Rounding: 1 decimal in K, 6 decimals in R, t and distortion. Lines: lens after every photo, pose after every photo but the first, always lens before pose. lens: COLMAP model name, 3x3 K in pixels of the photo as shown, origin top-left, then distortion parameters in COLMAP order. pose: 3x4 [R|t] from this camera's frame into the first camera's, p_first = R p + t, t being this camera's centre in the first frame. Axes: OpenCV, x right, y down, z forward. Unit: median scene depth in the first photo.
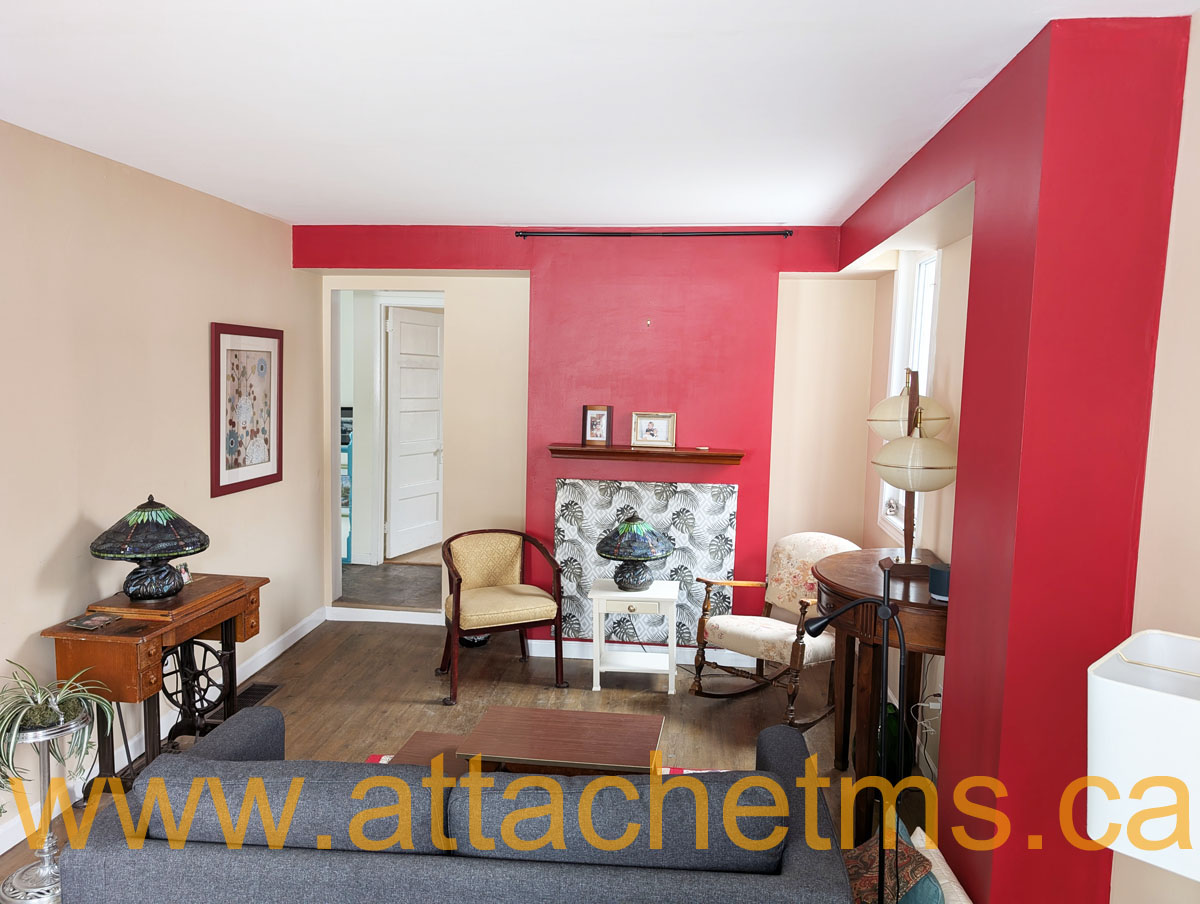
lens RADIAL K [[858.0, 0, 590.4], [0, 858.0, 366.1], [0, 0, 1]] dist [0.055089, -0.056212]
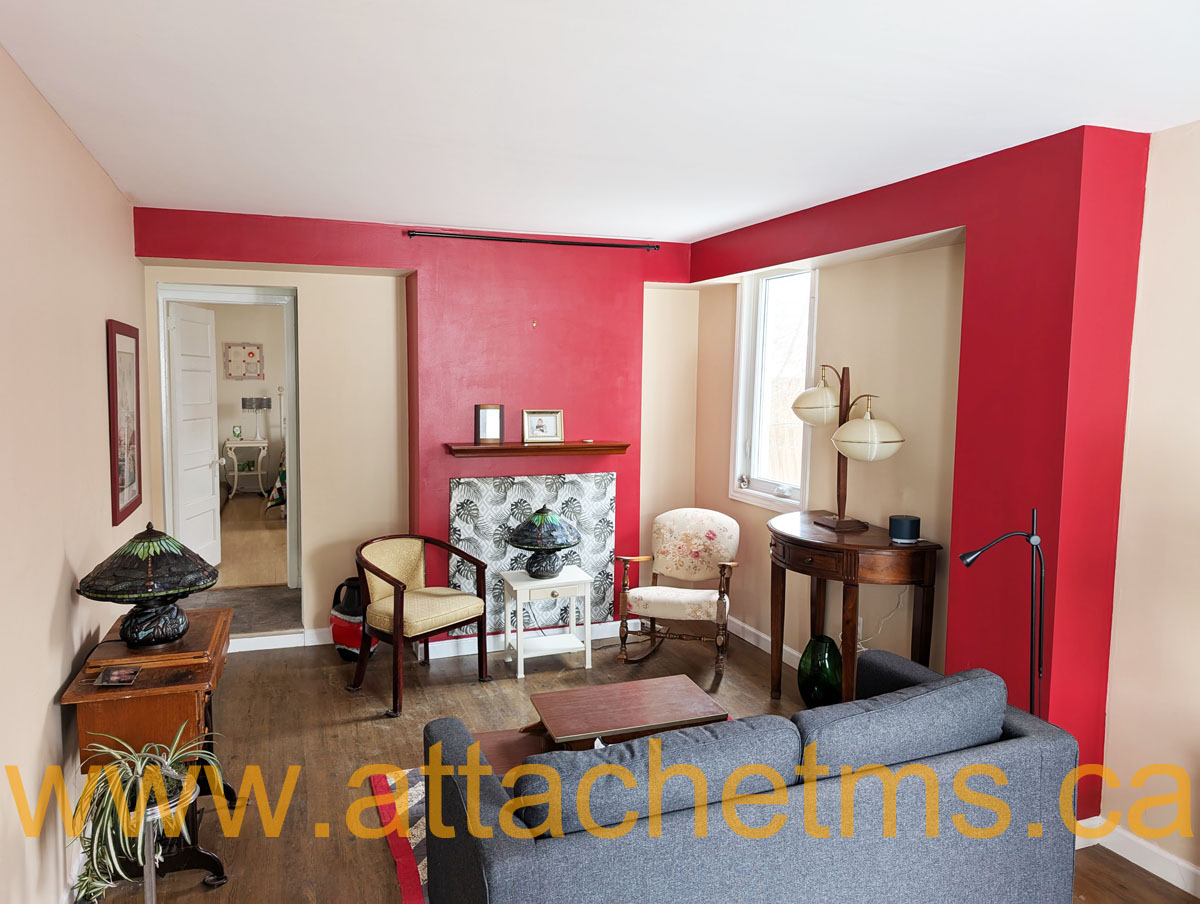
lens RADIAL K [[858.0, 0, 590.4], [0, 858.0, 366.1], [0, 0, 1]] dist [0.055089, -0.056212]
pose [[0.892139, -0.011089, 0.451624, -0.355847], [0.010599, 0.999937, 0.003616, -0.002783], [-0.451636, 0.001561, 0.892201, 0.029242]]
